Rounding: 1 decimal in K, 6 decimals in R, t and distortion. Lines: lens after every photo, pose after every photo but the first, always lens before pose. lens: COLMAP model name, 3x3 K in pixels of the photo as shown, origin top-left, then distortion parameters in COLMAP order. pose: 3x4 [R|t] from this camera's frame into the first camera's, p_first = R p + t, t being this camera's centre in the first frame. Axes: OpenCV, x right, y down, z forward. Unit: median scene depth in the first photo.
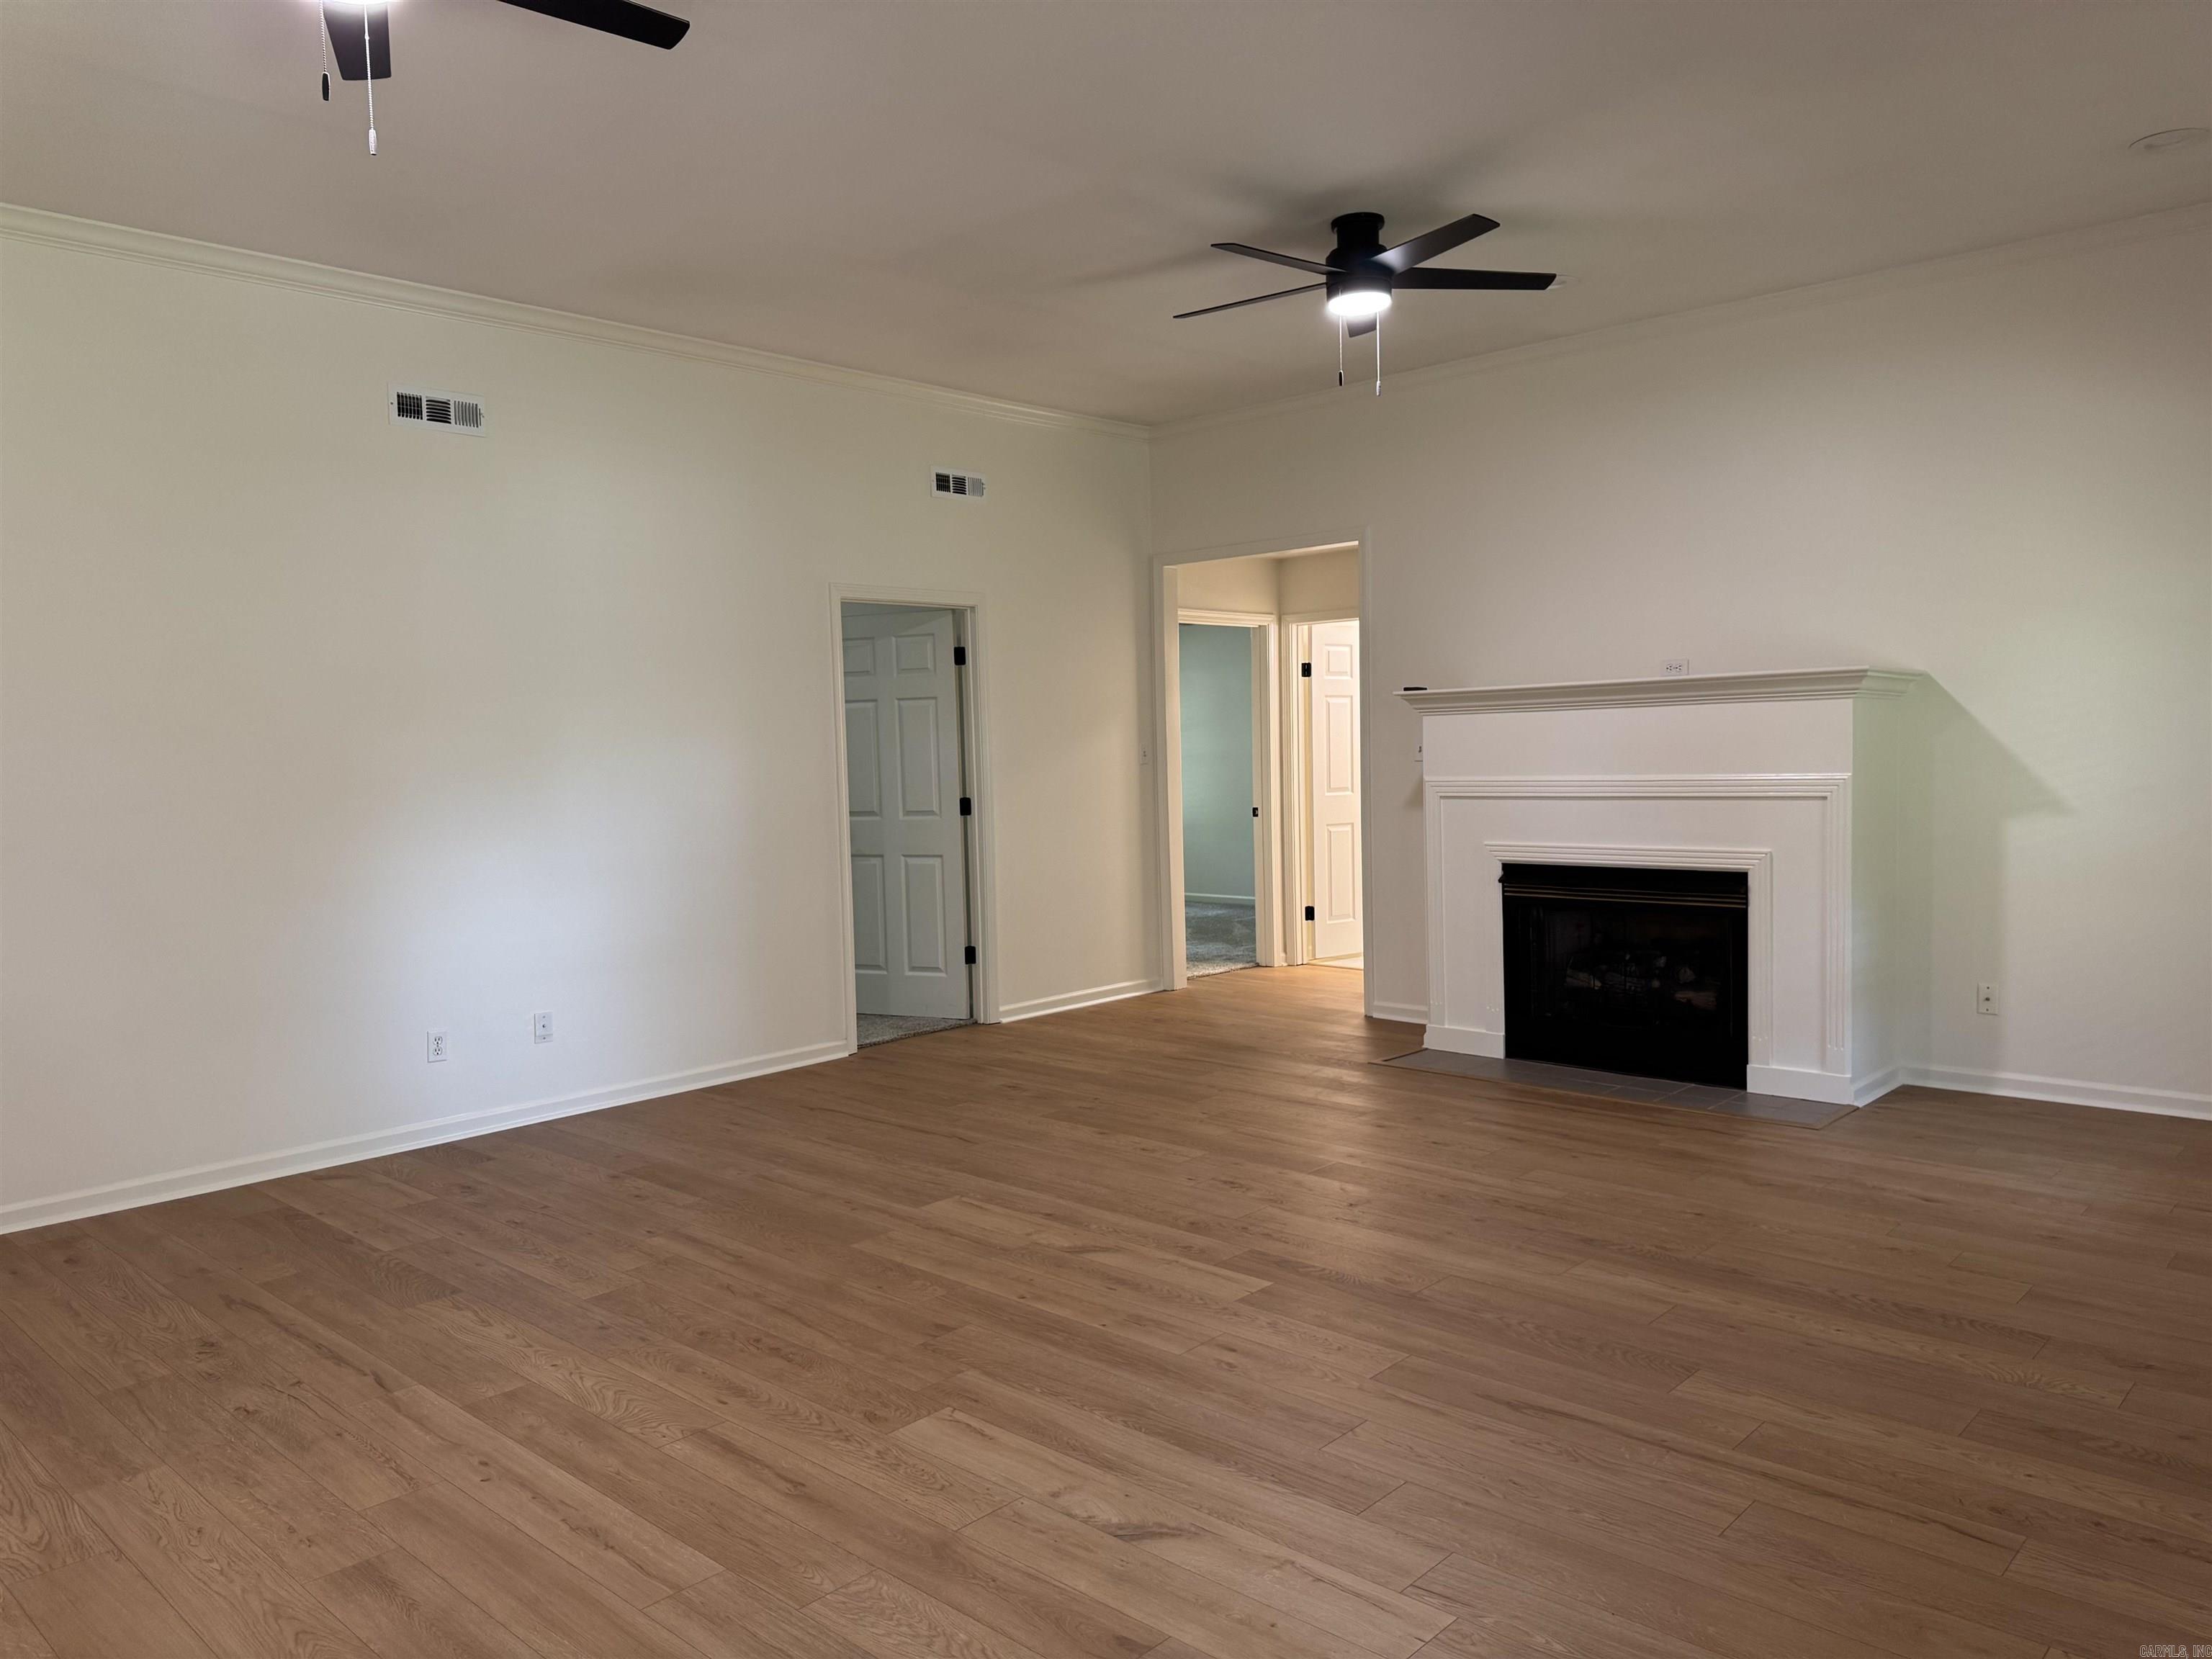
lens RADIAL K [[1544.3, 0, 1099.2], [0, 1544.3, 833.9], [0, 0, 1]] dist [0.169462, -0.299870]
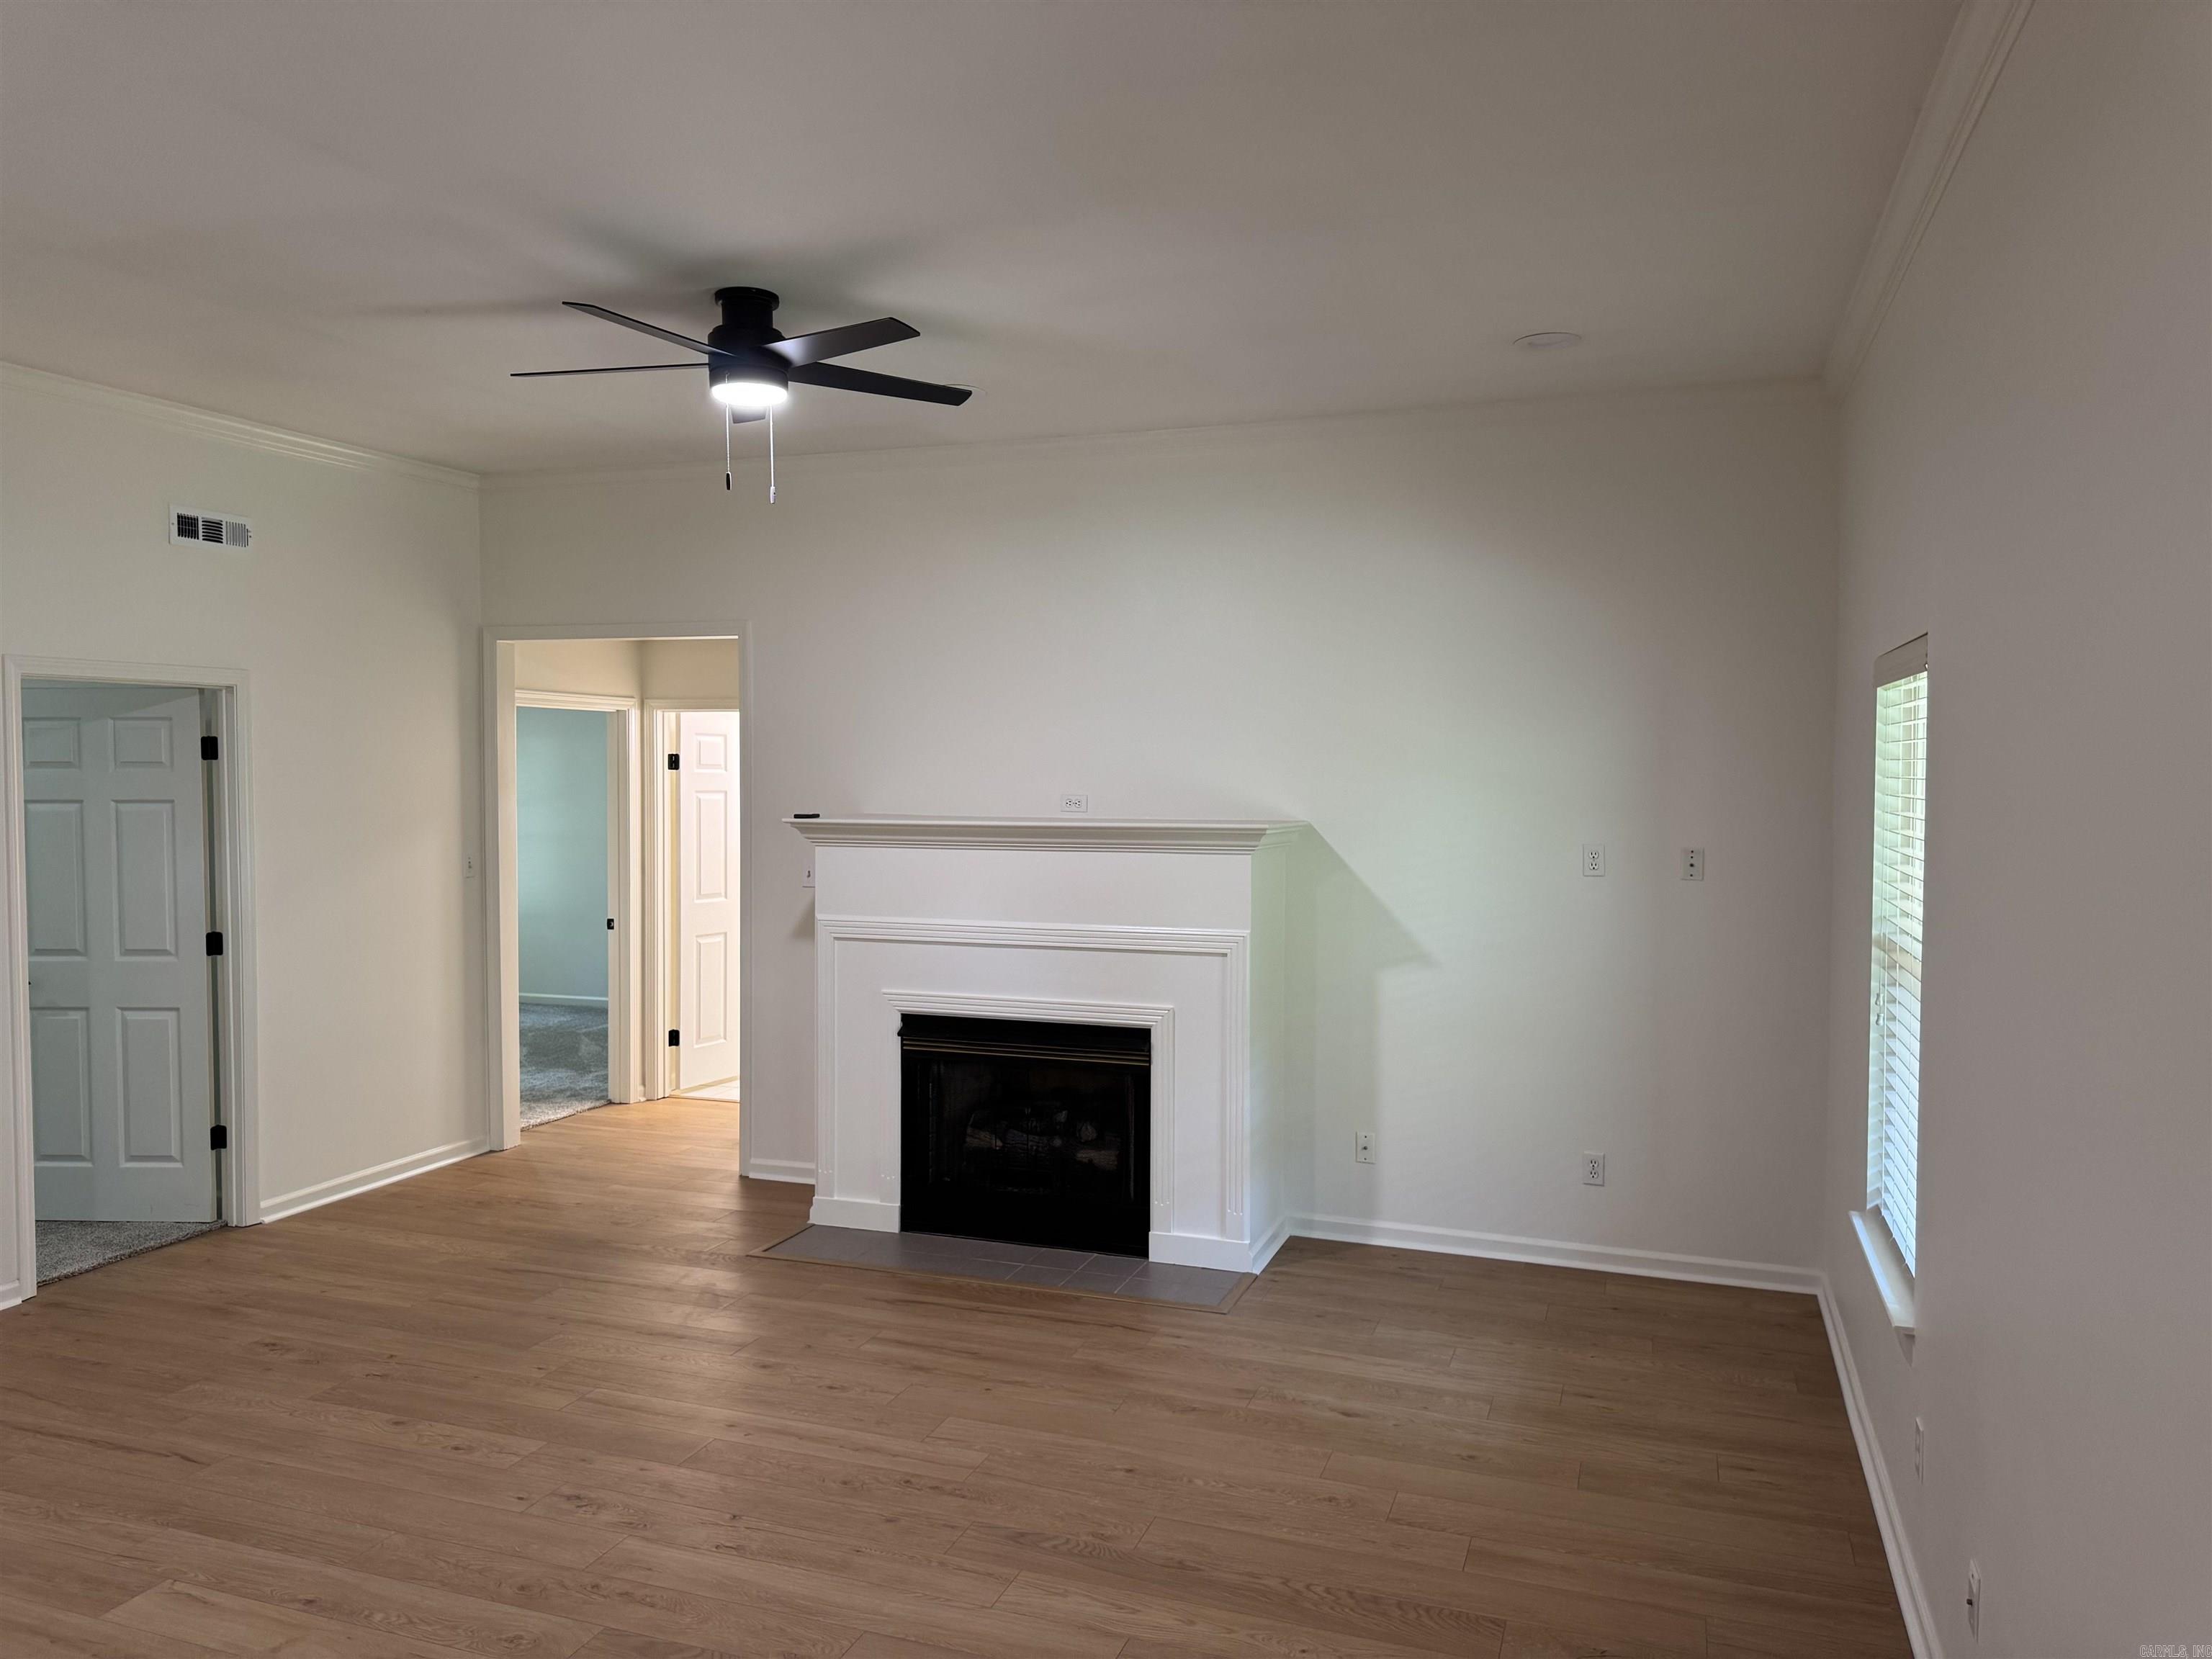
lens RADIAL K [[1561.3, 0, 1108.7], [0, 1561.3, 820.9], [0, 0, 1]] dist [0.041487, -0.053873]
pose [[0.916271, 0.013442, 0.400333, 0.008190], [-0.003114, 0.999646, -0.026436, -0.077625], [-0.400547, 0.022976, 0.915988, 0.144063]]
